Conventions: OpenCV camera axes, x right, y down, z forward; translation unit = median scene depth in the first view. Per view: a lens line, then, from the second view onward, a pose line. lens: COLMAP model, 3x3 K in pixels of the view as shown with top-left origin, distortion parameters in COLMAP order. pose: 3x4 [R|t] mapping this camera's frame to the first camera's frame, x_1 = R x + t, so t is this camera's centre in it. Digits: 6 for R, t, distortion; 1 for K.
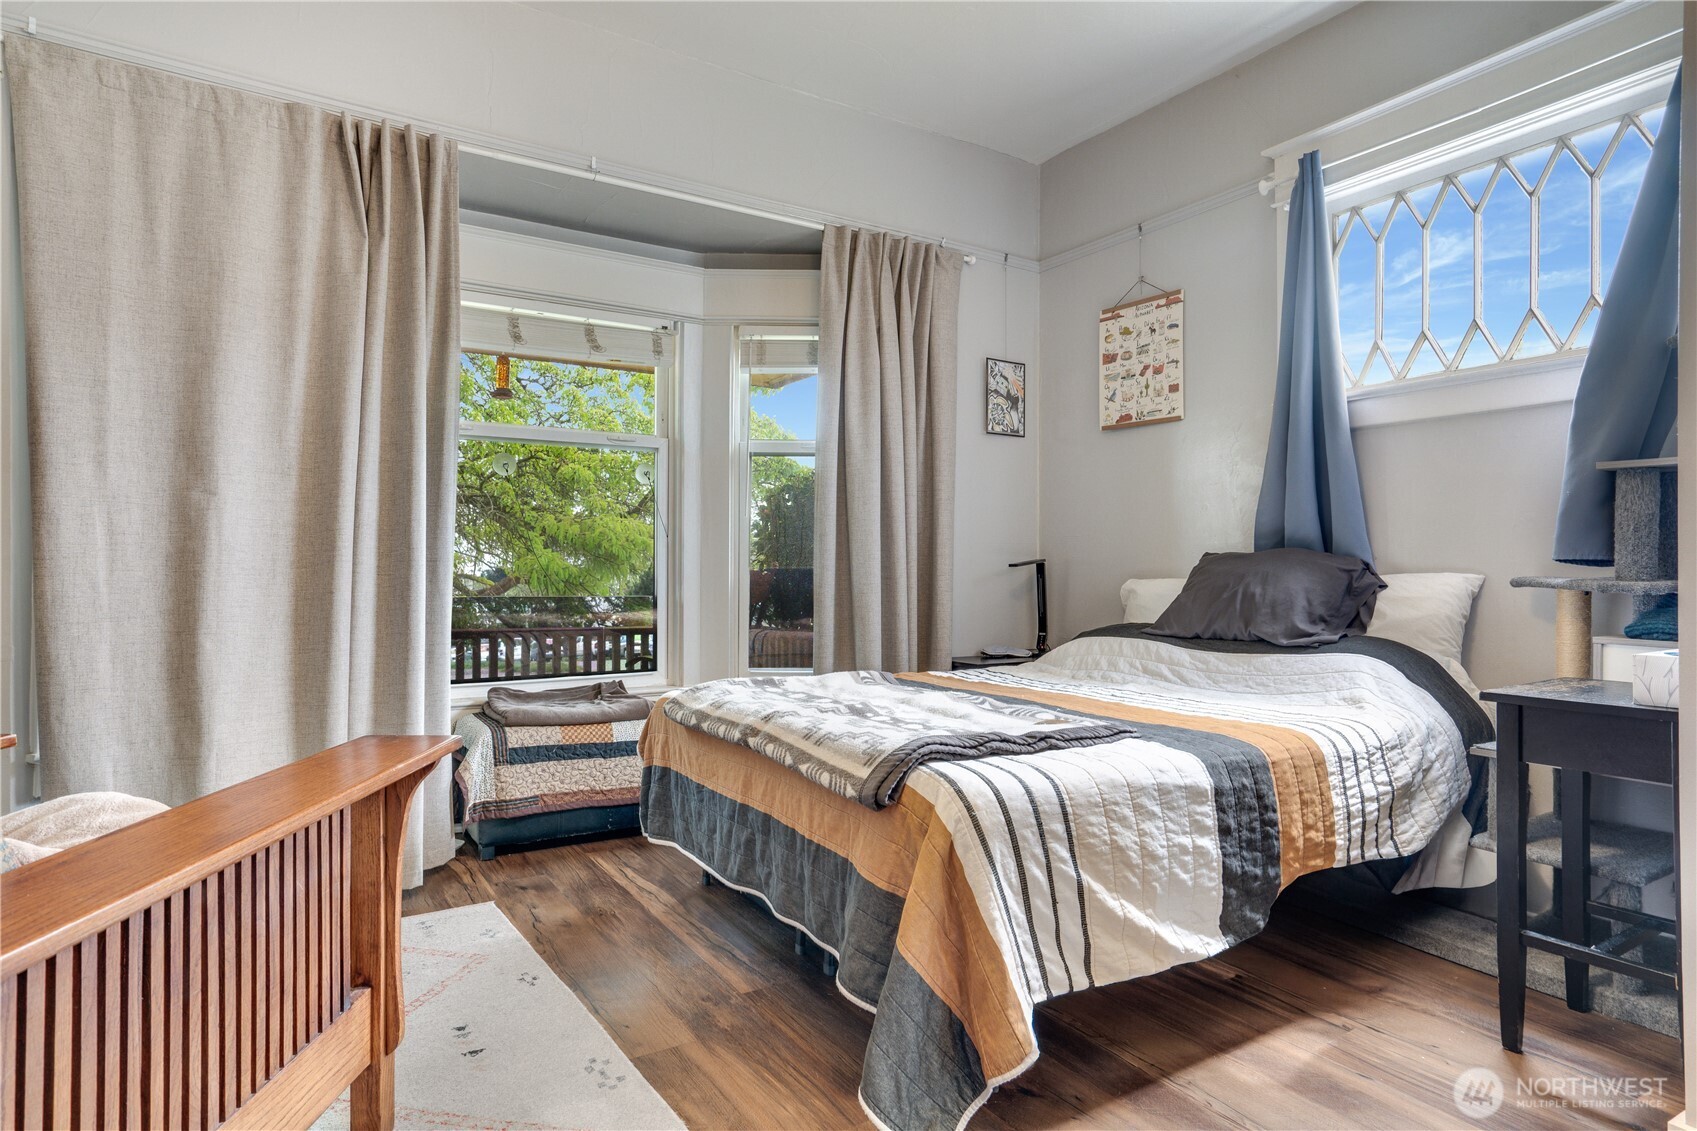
lens RADIAL K [[940.5, 0, 850.0], [0, 940.5, 565.4], [0, 0, 1]] dist [0.001260, 0.000435]
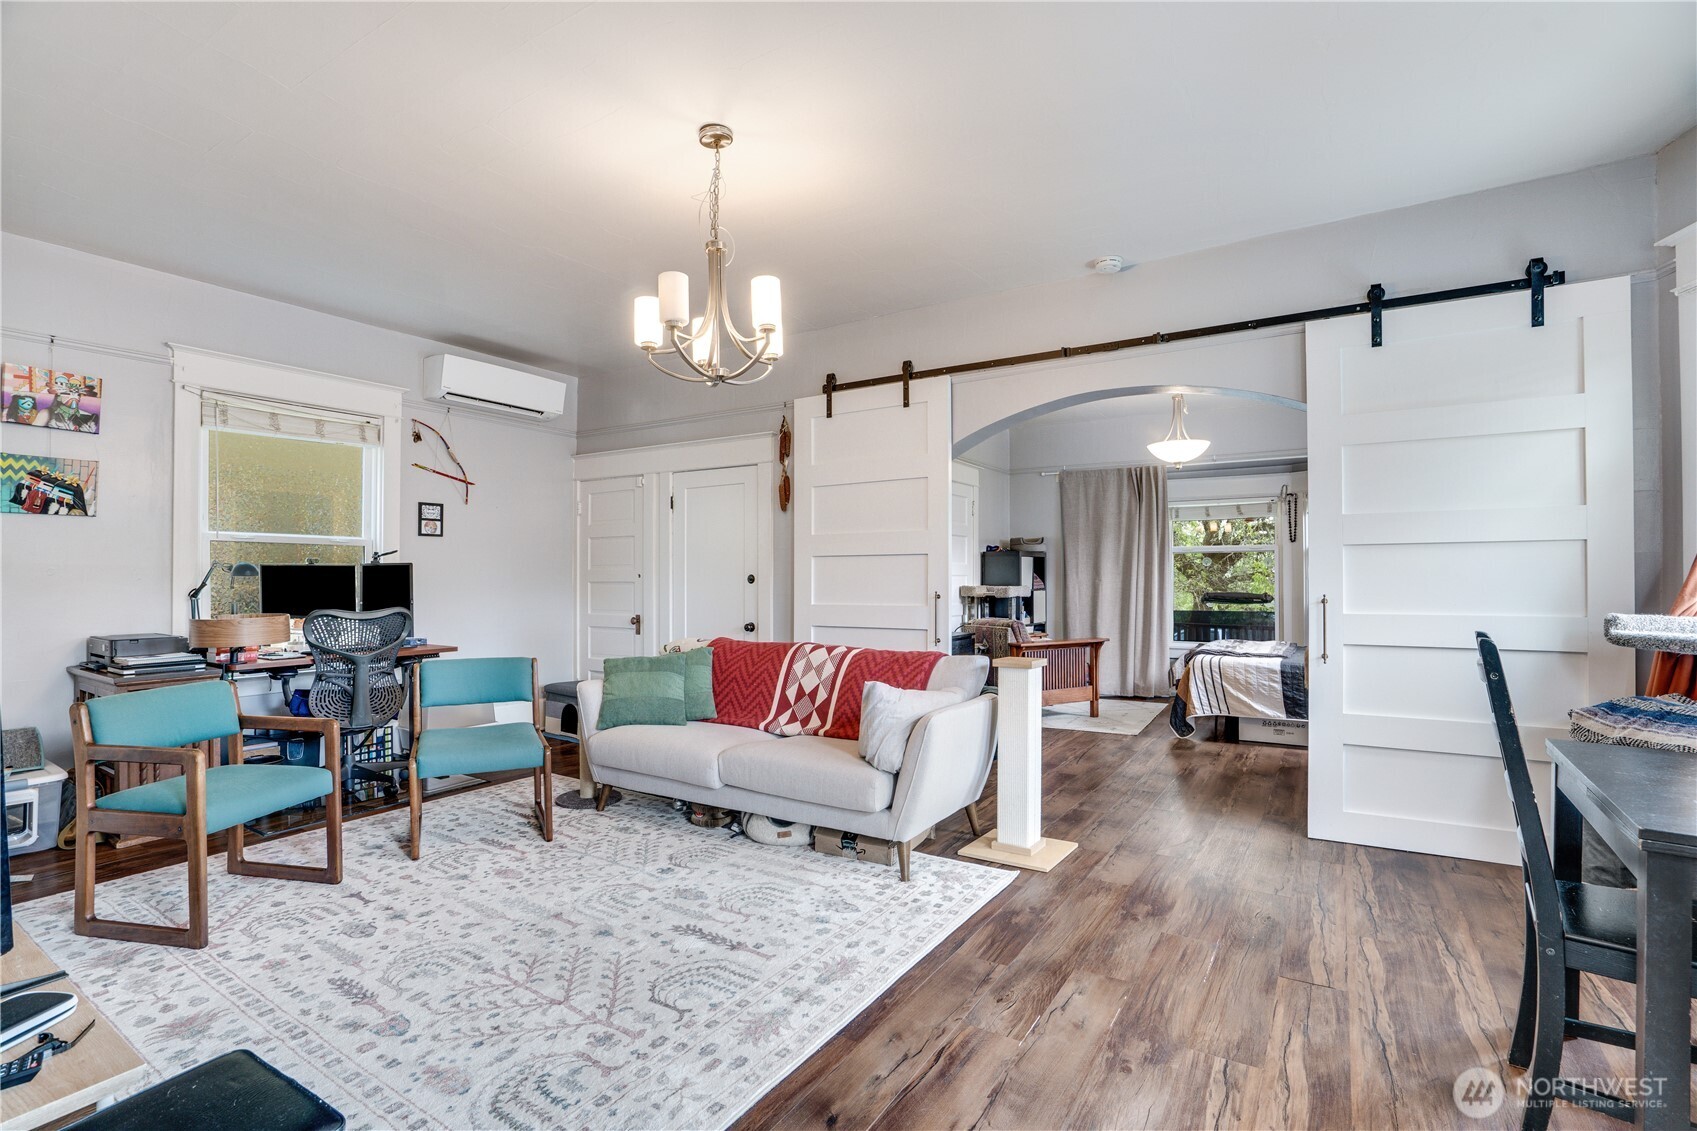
lens RADIAL K [[780.5, 0, 845.0], [0, 780.5, 575.1], [0, 0, 1]] dist [-0.021046, 0.000492]
pose [[0.428760, -0.011489, -0.903345, 1.706759], [0.002980, 0.999932, -0.011303, -0.066857], [0.903413, 0.002154, 0.428765, -1.258215]]
